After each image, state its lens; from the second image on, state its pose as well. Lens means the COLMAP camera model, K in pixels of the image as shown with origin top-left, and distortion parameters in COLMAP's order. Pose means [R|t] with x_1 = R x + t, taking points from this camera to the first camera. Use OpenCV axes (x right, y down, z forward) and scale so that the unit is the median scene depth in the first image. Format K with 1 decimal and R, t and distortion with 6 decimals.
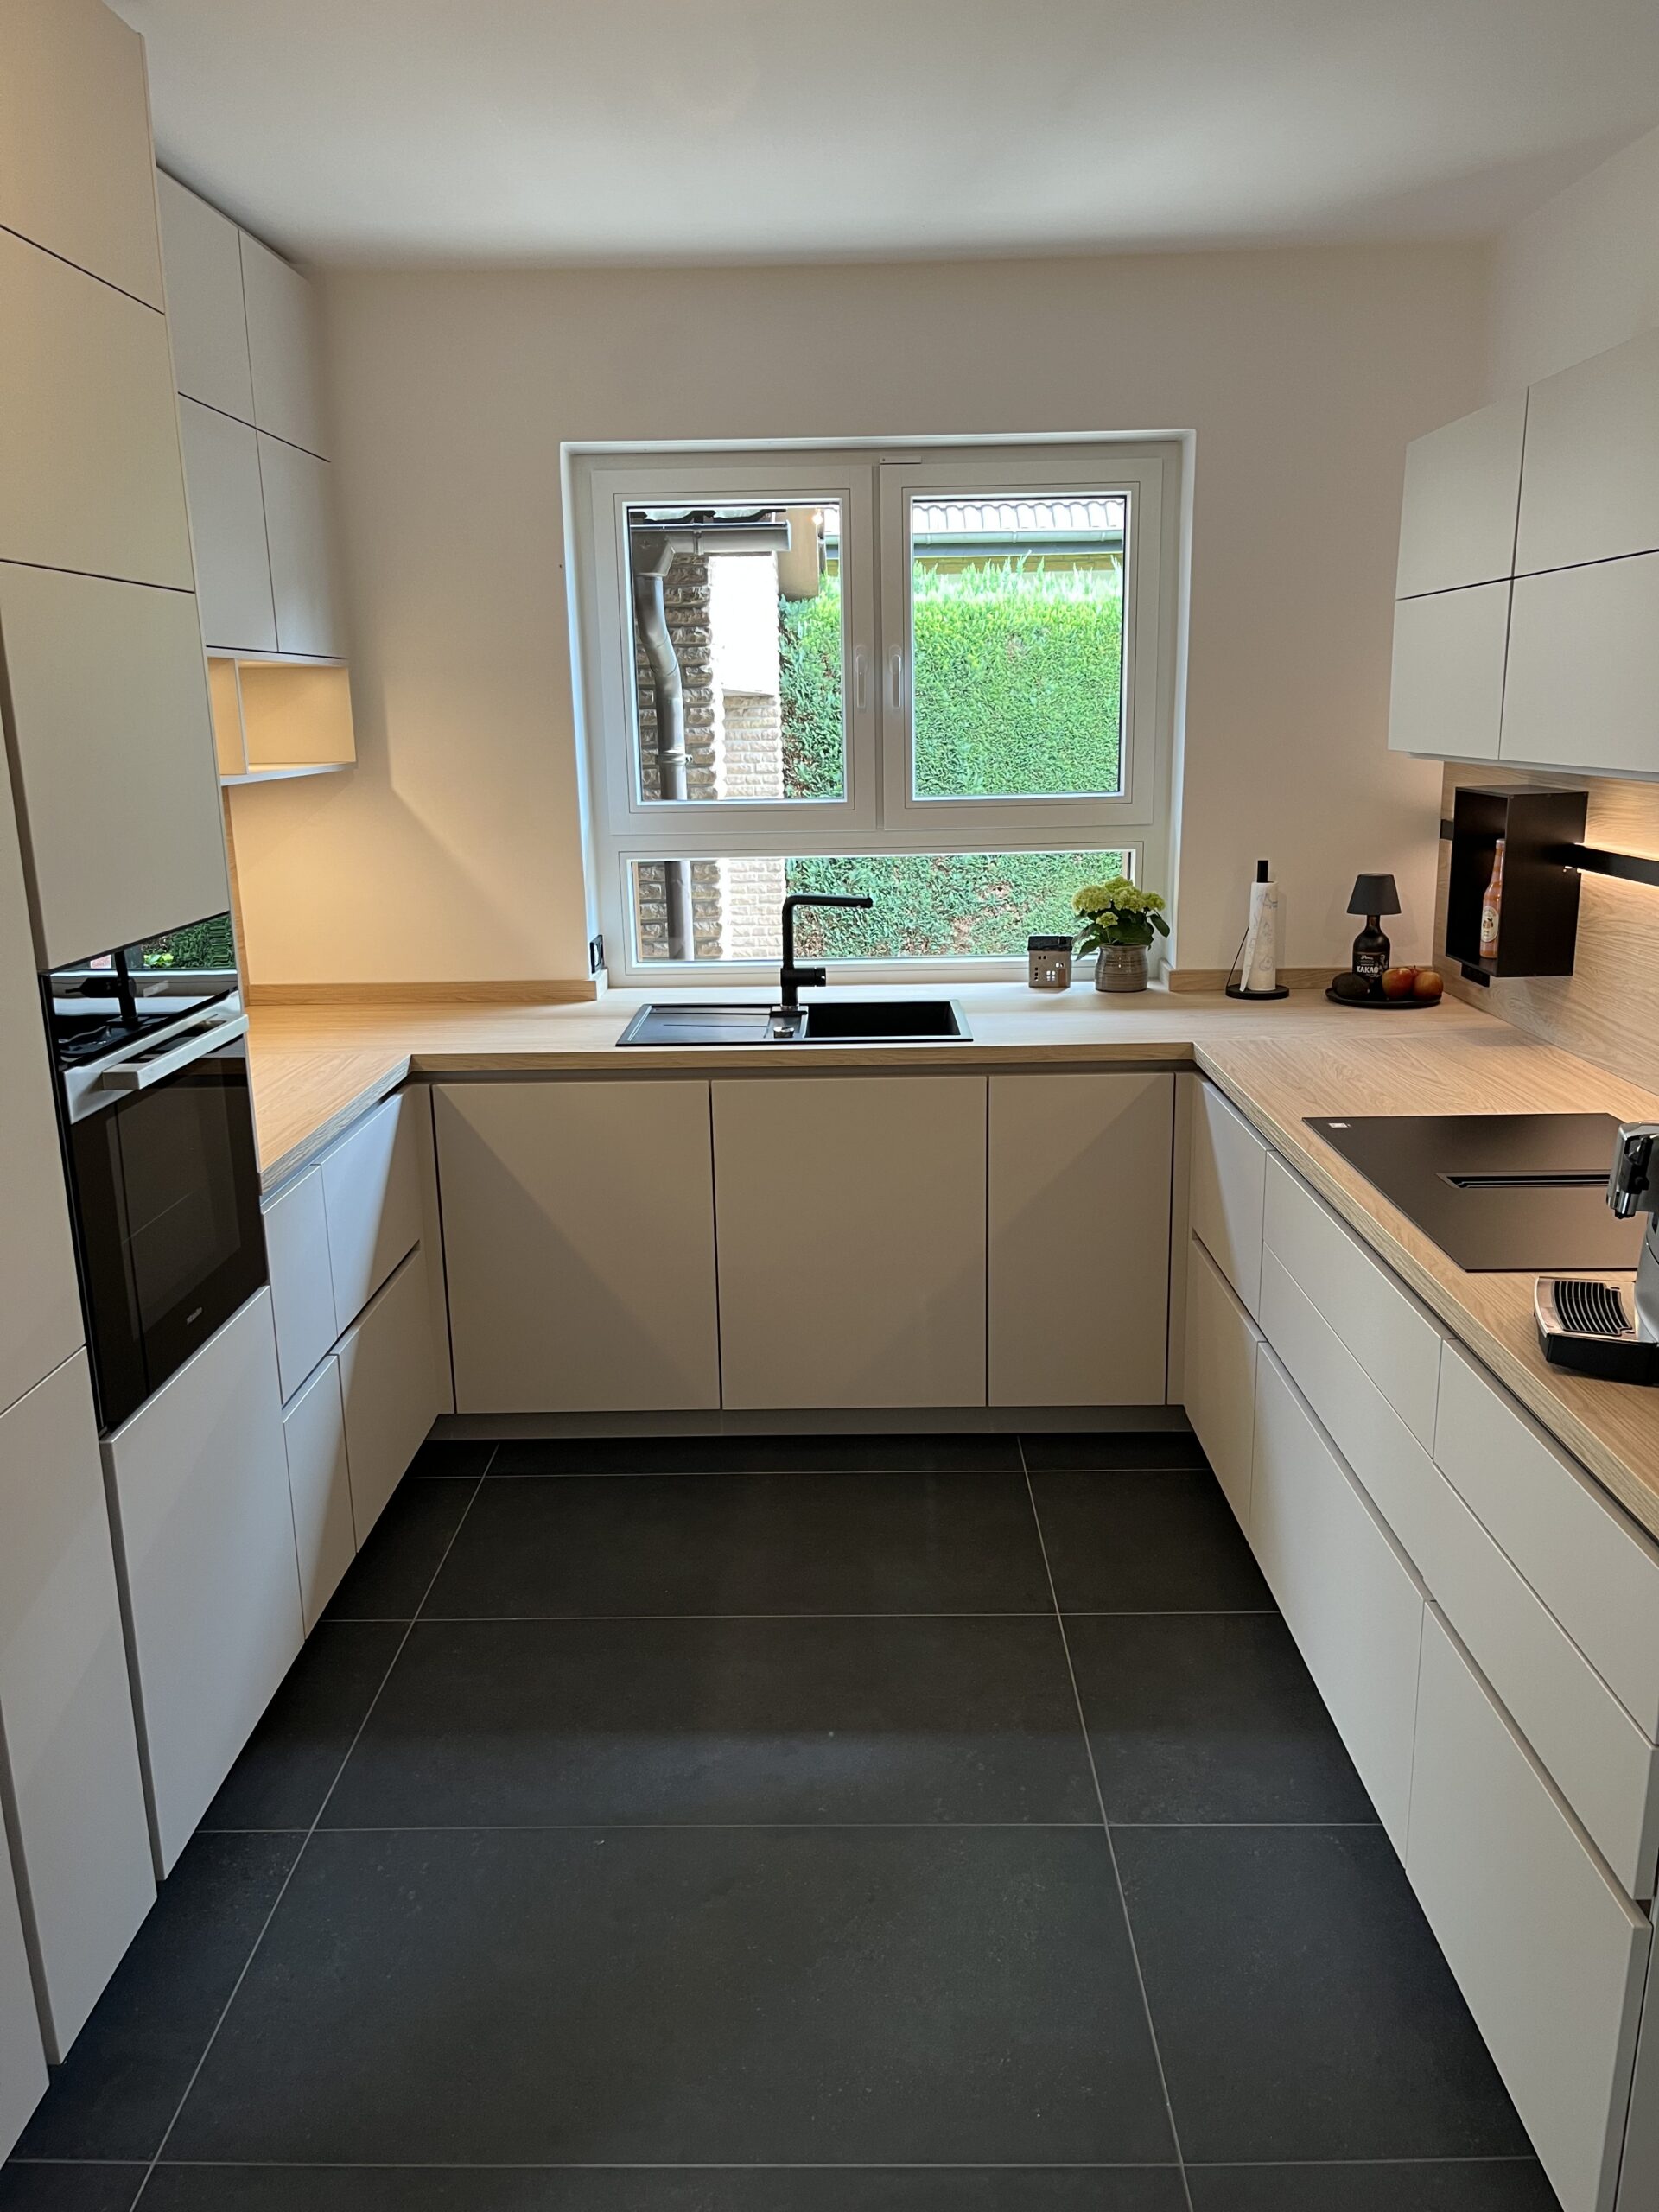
lens RADIAL K [[1665.5, 0, 836.5], [0, 1665.5, 1120.6], [0, 0, 1]] dist [0.015106, -0.007100]
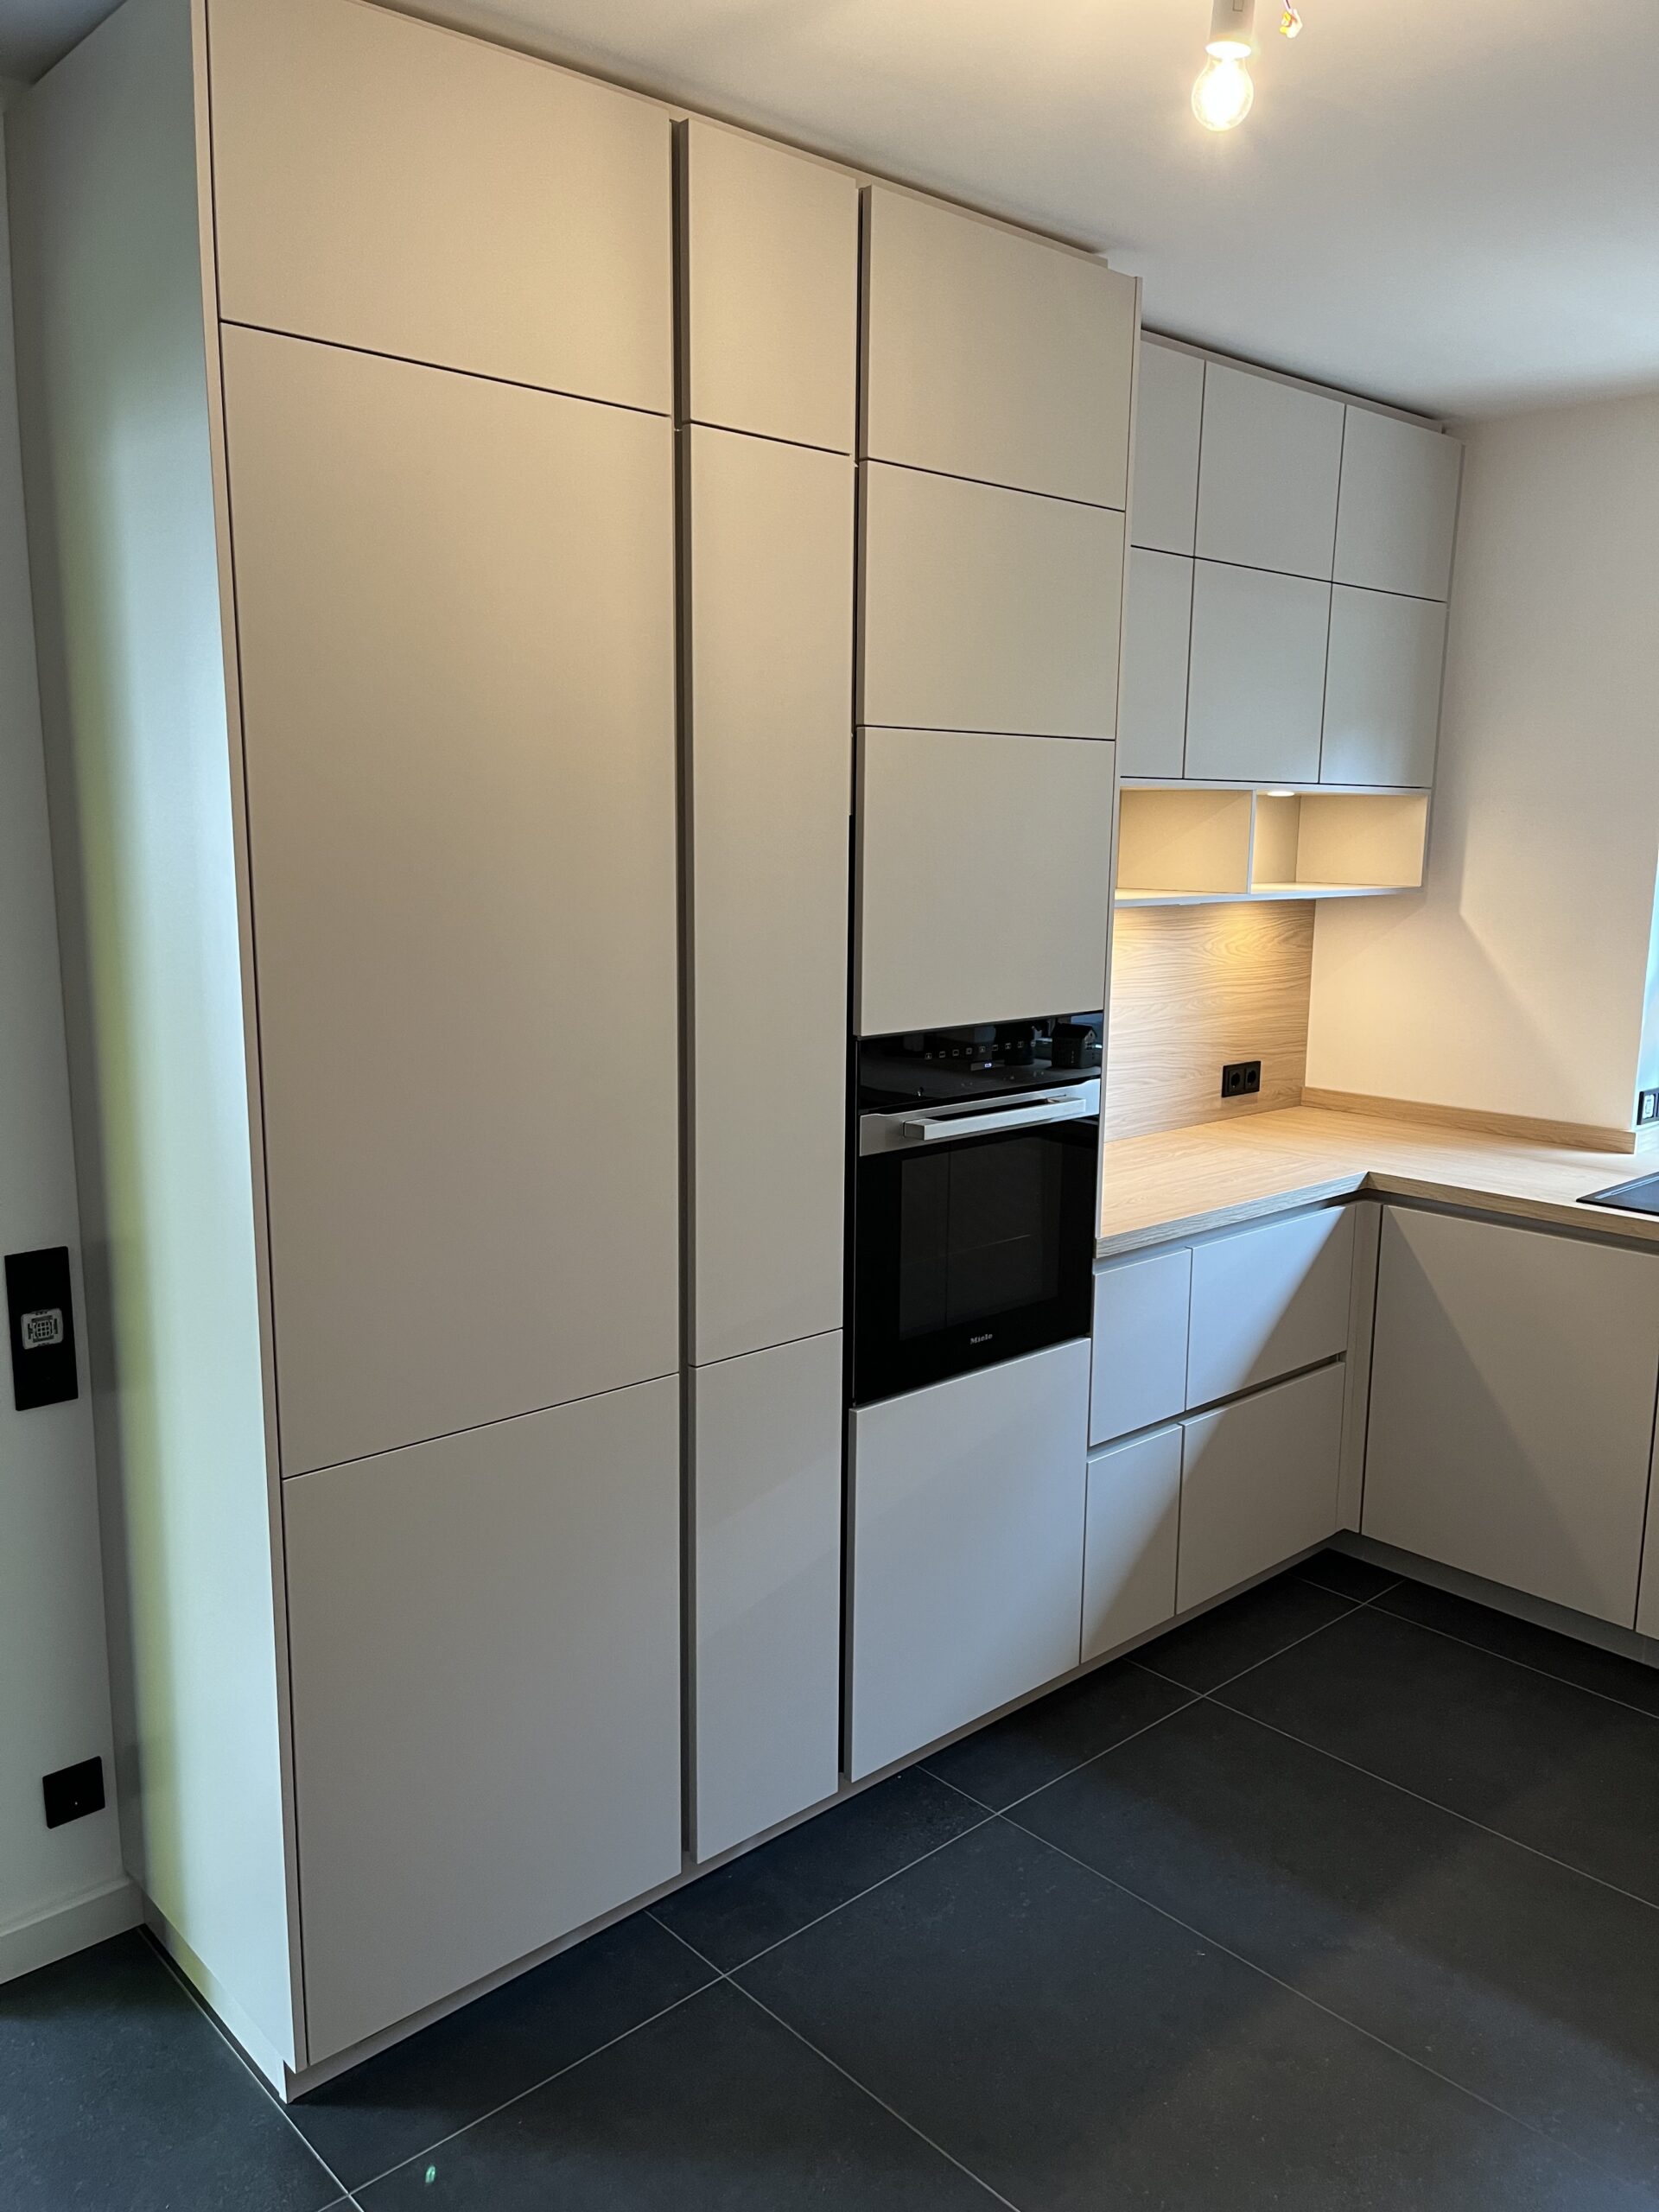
lens RADIAL K [[1665.5, 0, 836.5], [0, 1665.5, 1120.6], [0, 0, 1]] dist [0.015106, -0.007100]
pose [[0.689777, 0.150878, -0.708127, 0.206074], [-0.195640, 0.980504, 0.018343, -0.021795], [0.697089, 0.125885, 0.705847, 0.042702]]
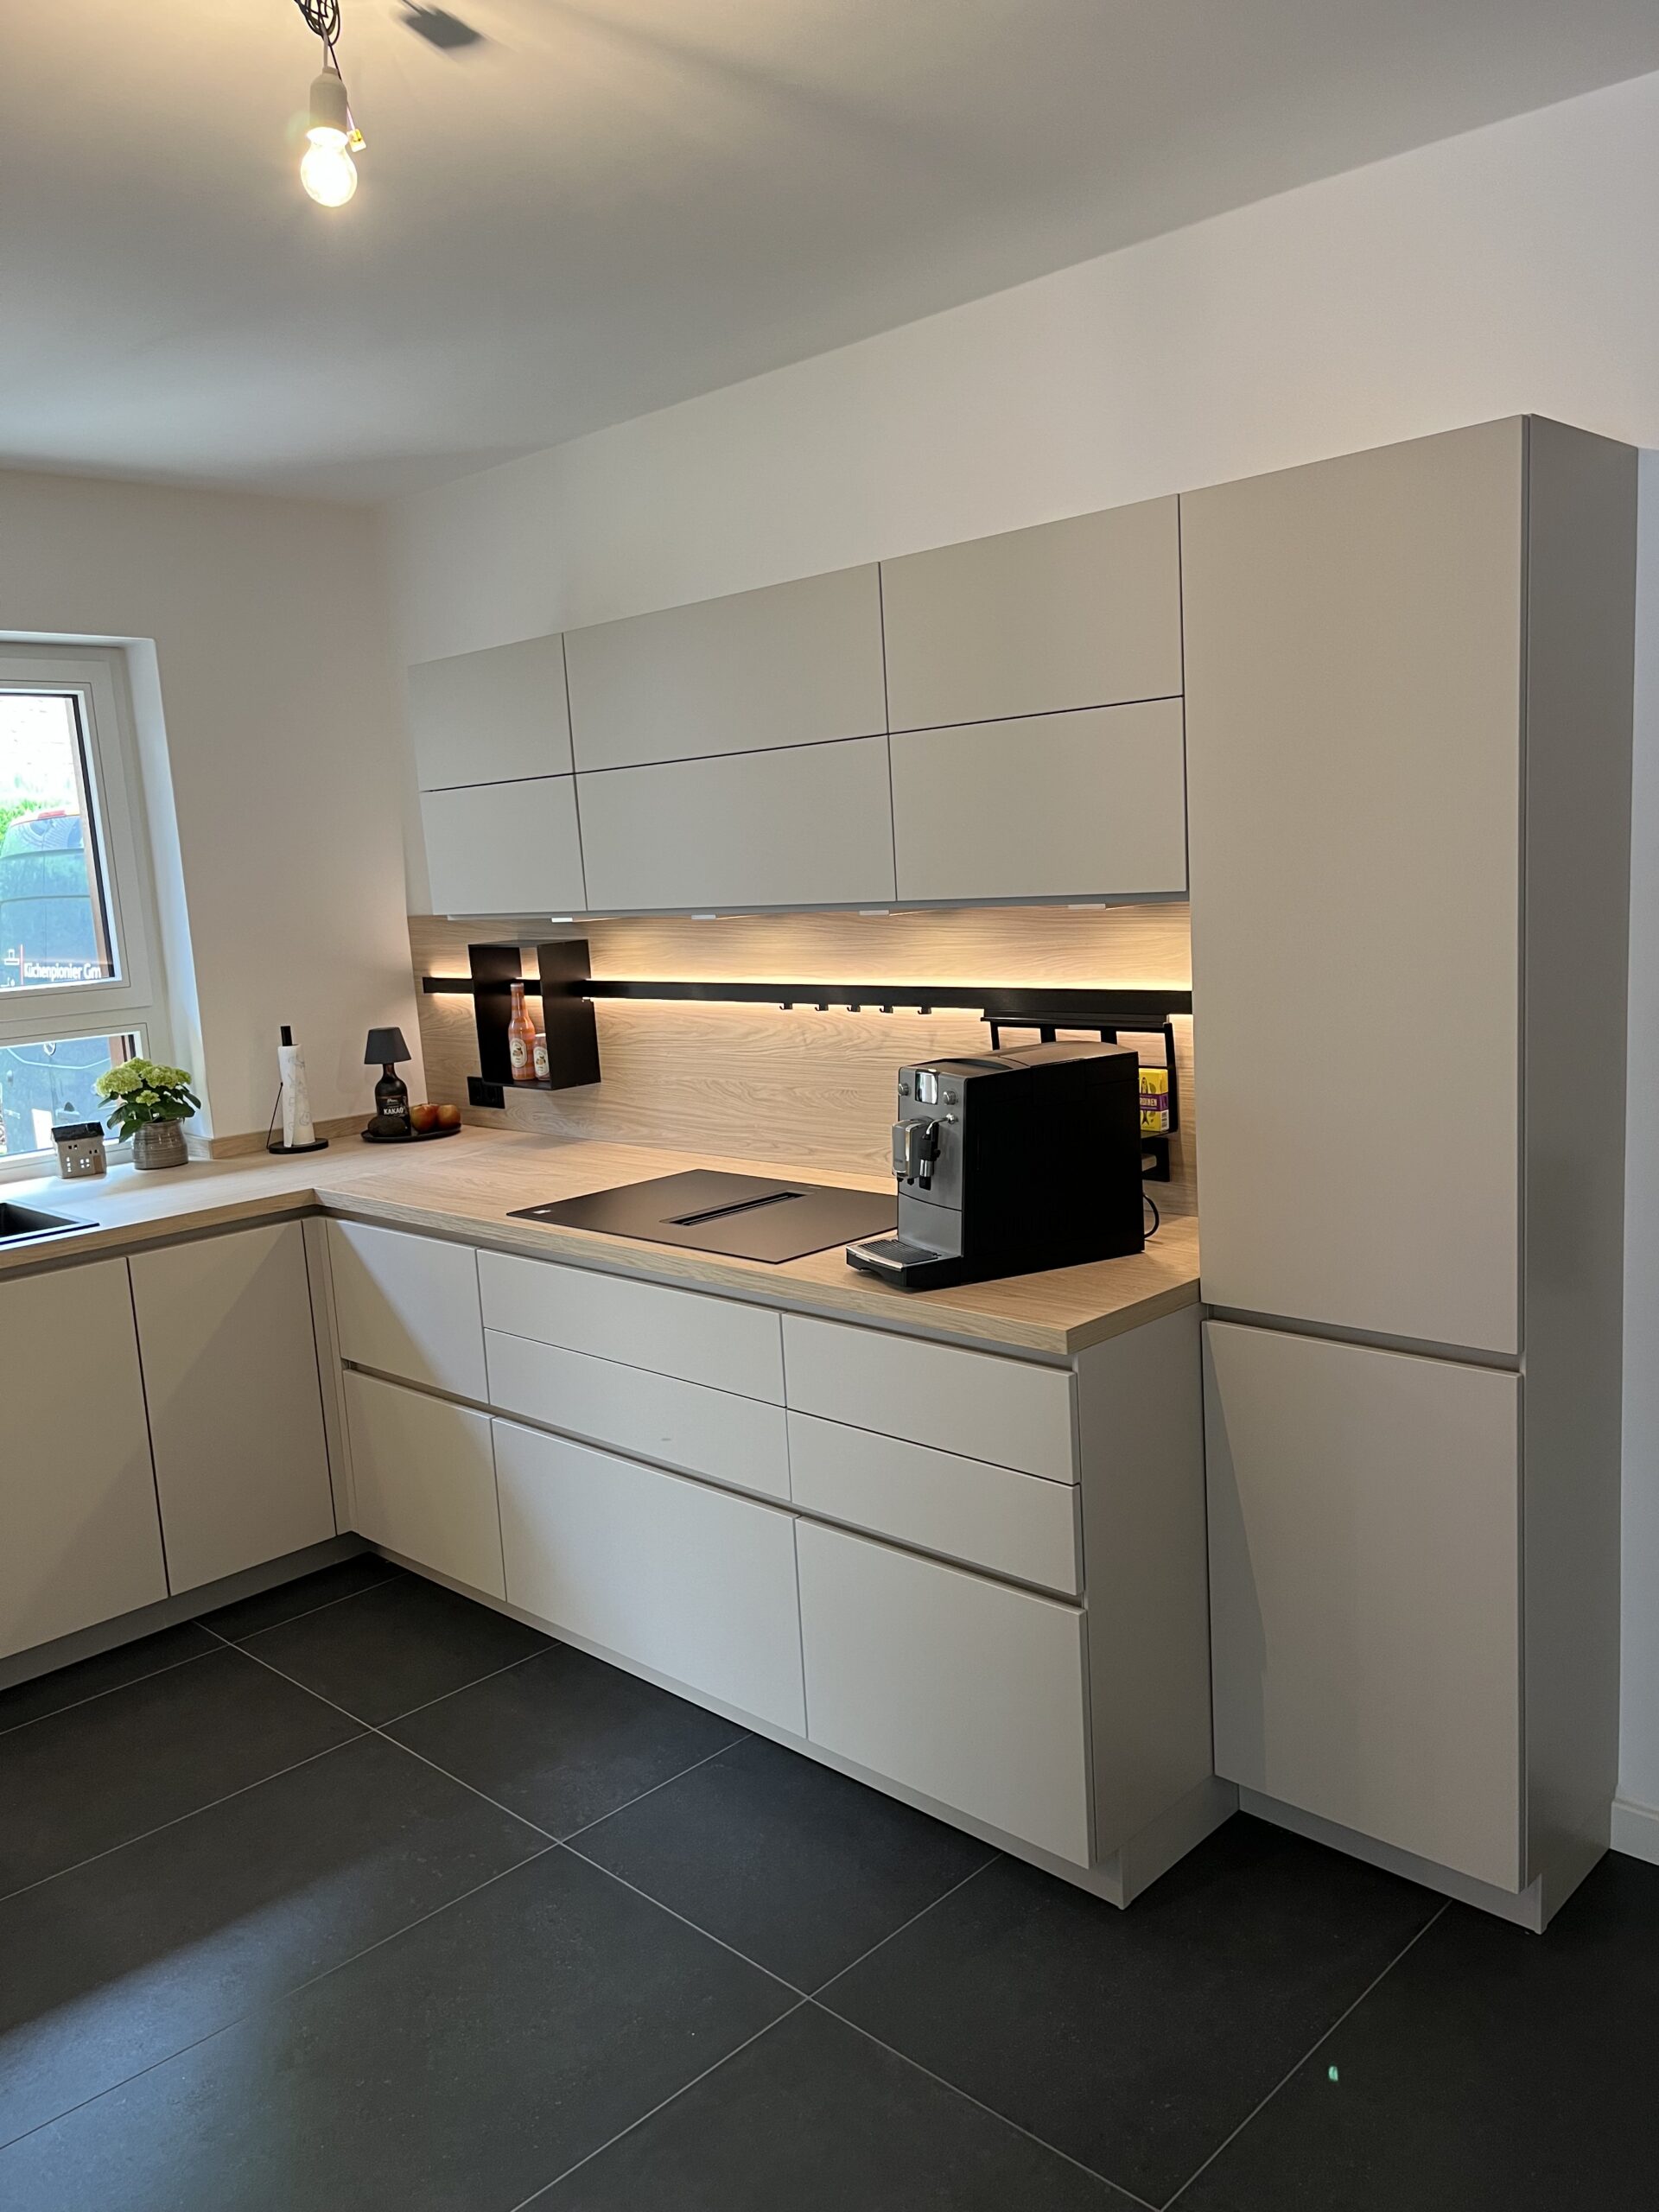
lens RADIAL K [[1665.5, 0, 836.5], [0, 1665.5, 1120.6], [0, 0, 1]] dist [0.015106, -0.007100]
pose [[0.685765, -0.133536, 0.715468, -0.297858], [0.218363, 0.975488, -0.027231, 0.012976], [-0.694294, 0.174906, 0.698114, 0.001186]]
